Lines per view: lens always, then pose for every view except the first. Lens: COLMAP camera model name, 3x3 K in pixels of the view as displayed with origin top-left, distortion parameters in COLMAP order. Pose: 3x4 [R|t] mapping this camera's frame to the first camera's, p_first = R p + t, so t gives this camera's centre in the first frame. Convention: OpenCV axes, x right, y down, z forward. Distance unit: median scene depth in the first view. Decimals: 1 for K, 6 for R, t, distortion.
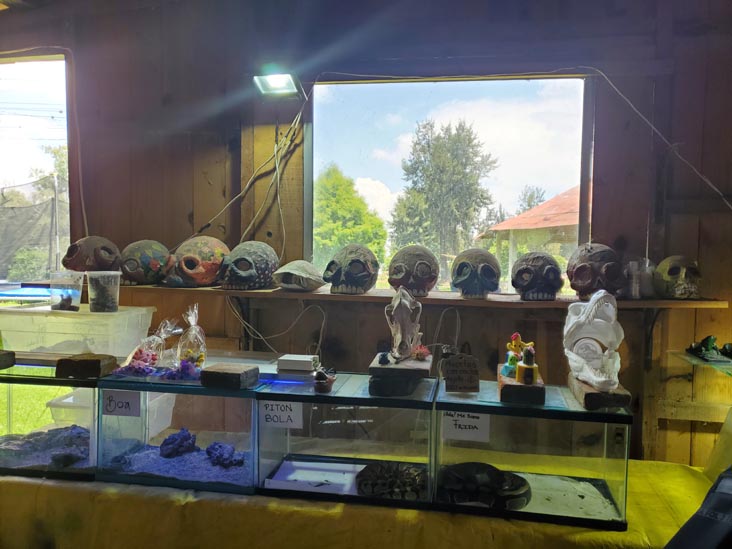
lens RADIAL K [[504.4, 0, 366.0], [0, 504.4, 274.5], [0, 0, 1]] dist [0.070042, -0.060434]
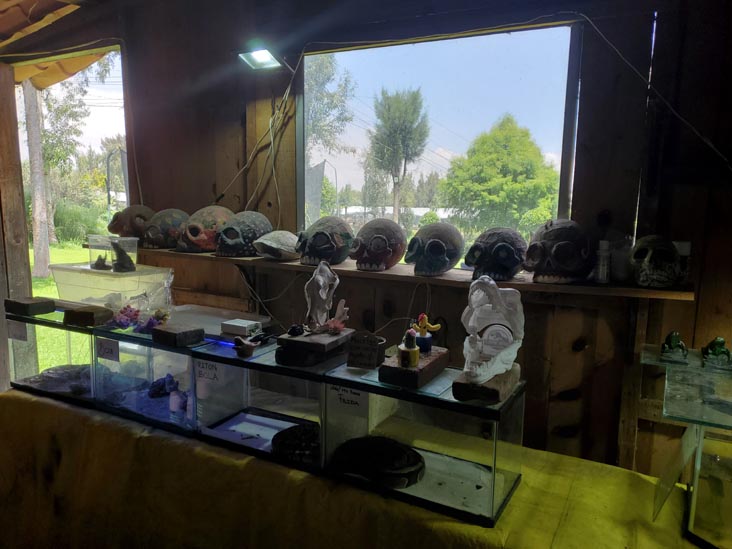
lens RADIAL K [[504.4, 0, 366.0], [0, 504.4, 274.5], [0, 0, 1]] dist [0.070042, -0.060434]
pose [[0.953256, 0.044849, -0.298818, 0.380928], [-0.019539, 0.996003, 0.087156, -0.033986], [0.301532, -0.077243, 0.950322, 0.043502]]
